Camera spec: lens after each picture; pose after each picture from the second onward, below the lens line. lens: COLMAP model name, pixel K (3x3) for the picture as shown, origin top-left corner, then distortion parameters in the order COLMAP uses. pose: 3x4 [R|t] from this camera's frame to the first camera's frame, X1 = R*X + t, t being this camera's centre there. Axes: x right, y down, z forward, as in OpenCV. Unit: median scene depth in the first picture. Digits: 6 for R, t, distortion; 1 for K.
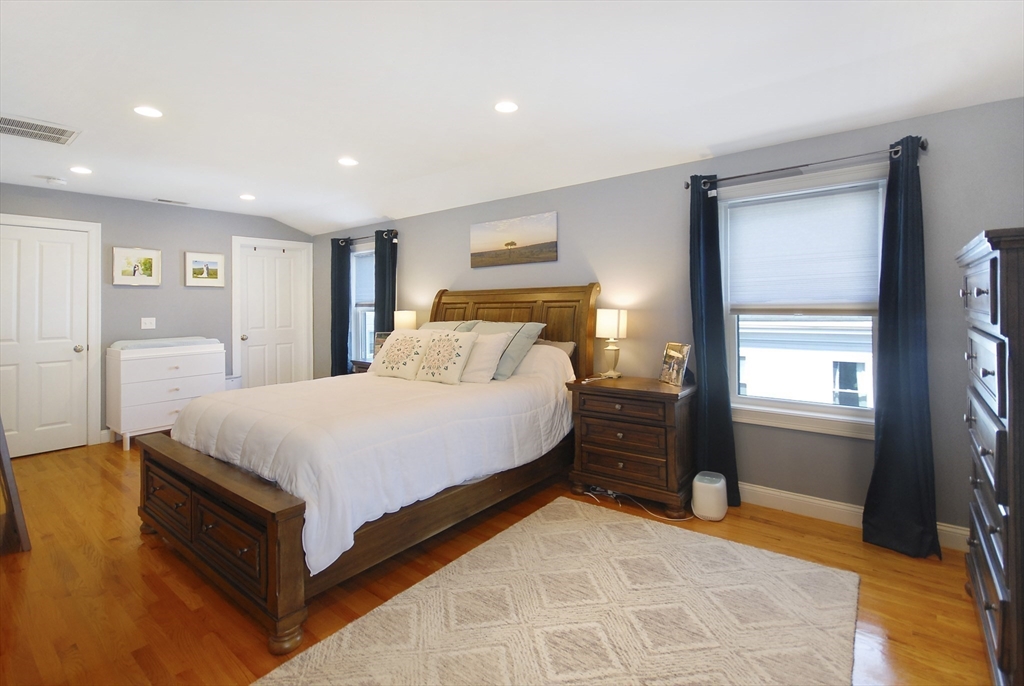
lens RADIAL K [[470.0, 0, 508.5], [0, 470.0, 309.5], [0, 0, 1]] dist [0.000052, 0.000124]
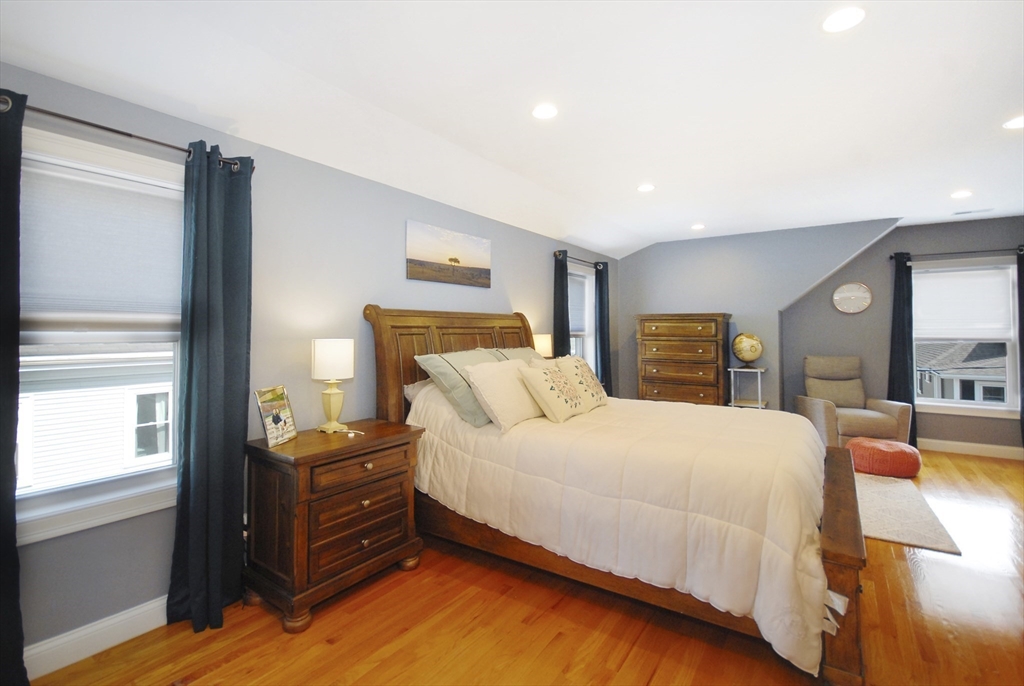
lens RADIAL K [[474.3, 0, 512.0], [0, 474.3, 343.0], [0, 0, 1]] dist [0.000220, -0.000065]
pose [[-0.055272, -0.014500, 0.998366, -0.873235], [0.010645, 0.999829, 0.015111, 0.001115], [-0.998415, 0.011462, -0.055108, 0.938930]]
